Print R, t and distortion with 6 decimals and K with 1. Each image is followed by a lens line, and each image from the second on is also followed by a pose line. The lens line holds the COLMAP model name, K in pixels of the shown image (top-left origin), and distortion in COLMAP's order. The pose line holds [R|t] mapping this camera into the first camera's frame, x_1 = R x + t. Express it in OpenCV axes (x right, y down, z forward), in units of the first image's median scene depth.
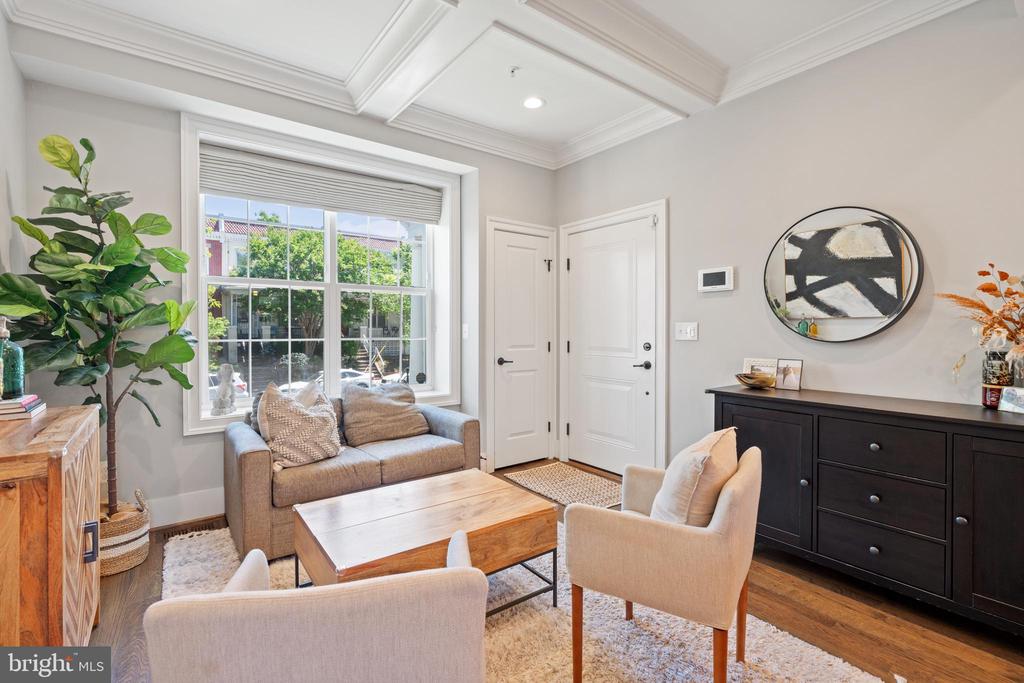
lens RADIAL K [[462.4, 0, 518.6], [0, 462.4, 332.1], [0, 0, 1]] dist [-0.004615, 0.001864]
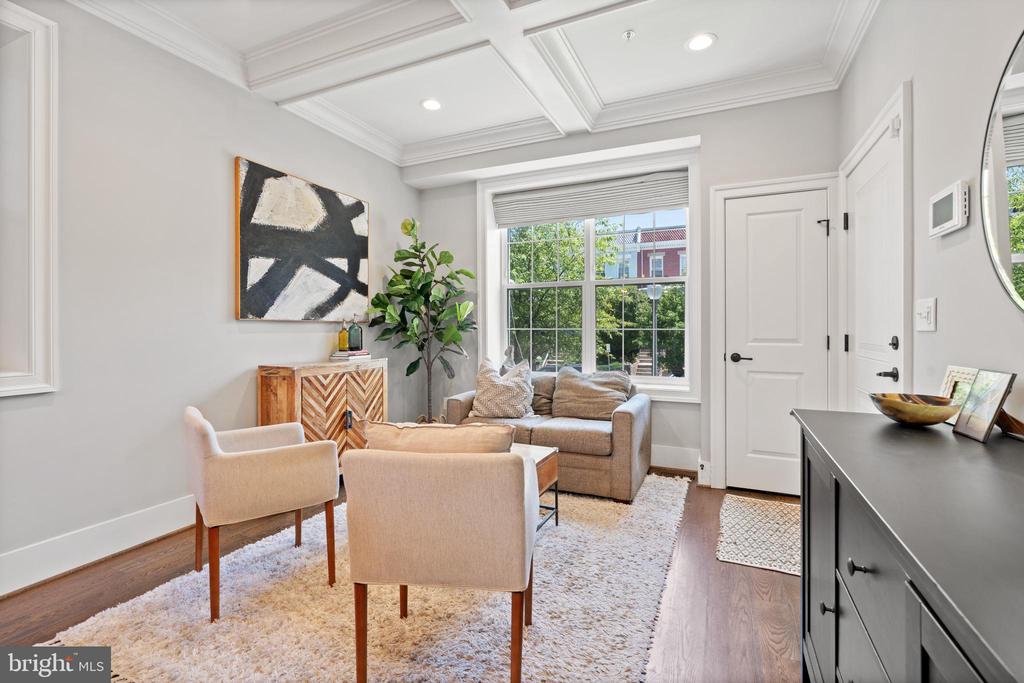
lens RADIAL K [[462.4, 0, 506.9], [0, 462.4, 327.3], [0, 0, 1]] dist [-0.004615, 0.001864]
pose [[0.471096, 0.001534, -0.882081, 0.598379], [-0.007092, 0.999973, -0.002048, 0.017040], [0.882054, 0.007220, 0.471094, 0.310780]]
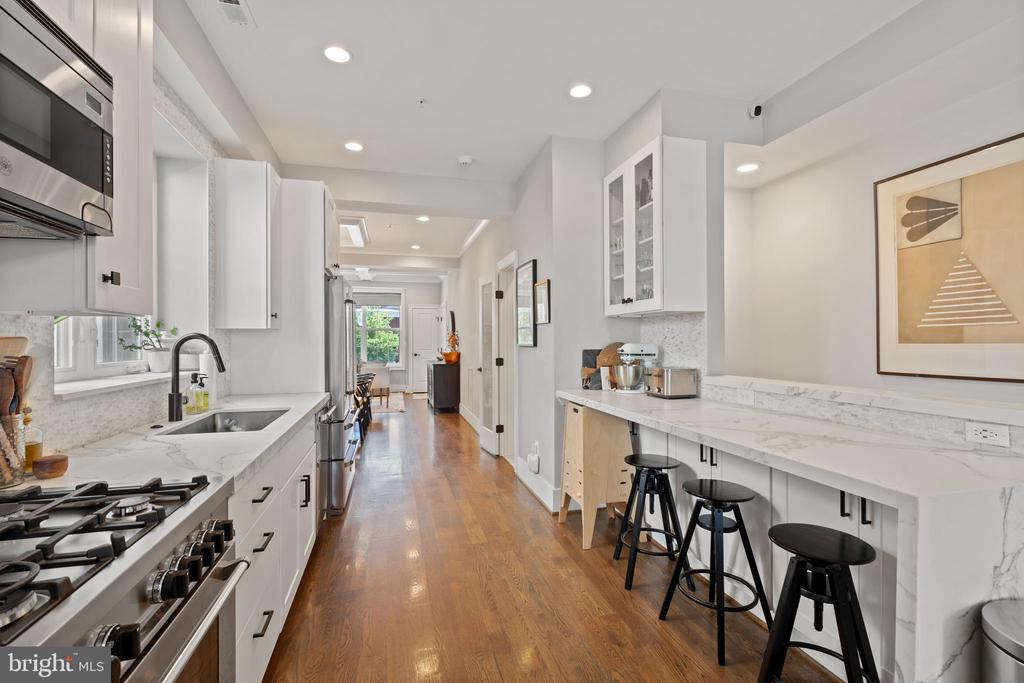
lens RADIAL K [[462.4, 0, 511.3], [0, 462.4, 338.7], [0, 0, 1]] dist [-0.004615, 0.001864]
pose [[0.923940, -0.002018, -0.382531, 1.919270], [-0.002232, 0.999941, -0.010667, -0.007079], [0.382530, 0.010710, 0.923881, -1.680083]]
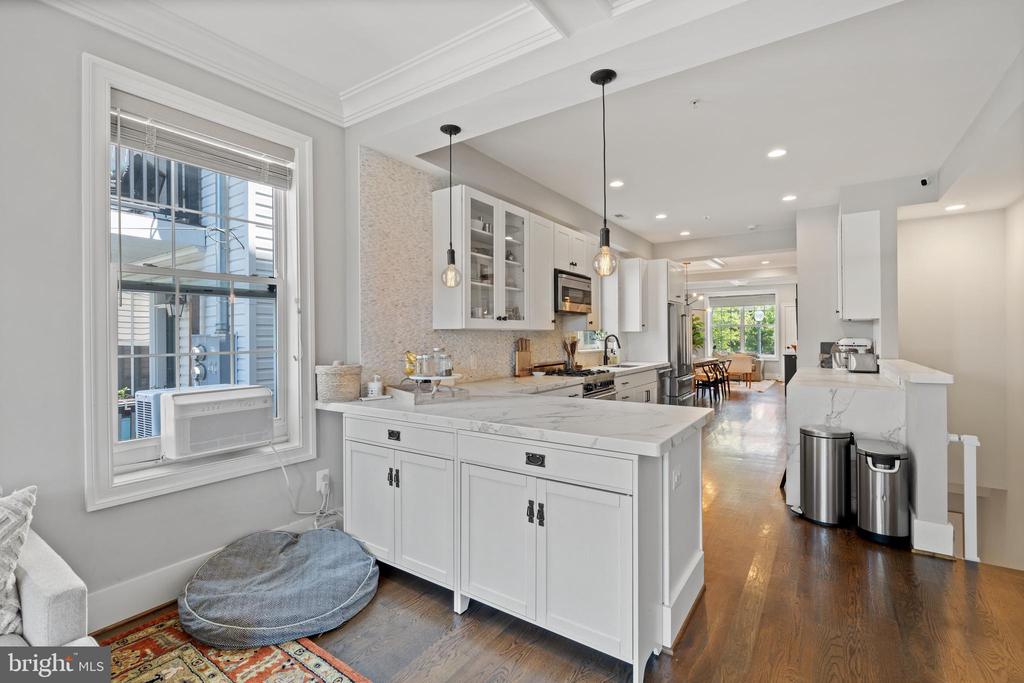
lens RADIAL K [[462.4, 0, 508.5], [0, 462.4, 336.9], [0, 0, 1]] dist [-0.004615, 0.001864]
pose [[0.313587, 0.001962, -0.949557, 2.885408], [-0.002142, 0.999997, 0.001358, -0.013045], [0.949557, 0.001608, 0.313590, -2.219272]]
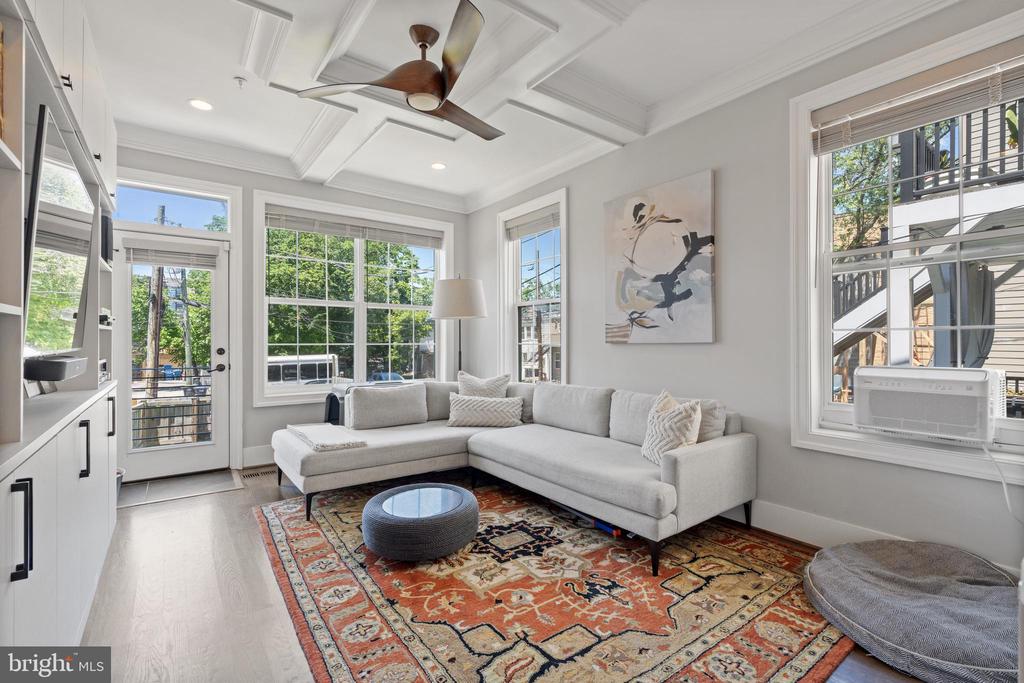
lens RADIAL K [[462.4, 0, 510.7], [0, 462.4, 344.6], [0, 0, 1]] dist [-0.004615, 0.001864]
pose [[-0.999996, -0.000032, 0.002819, 2.627688], [0.000007, 0.999904, 0.013827, 0.030658], [-0.002819, 0.013827, -0.999900, -1.758849]]
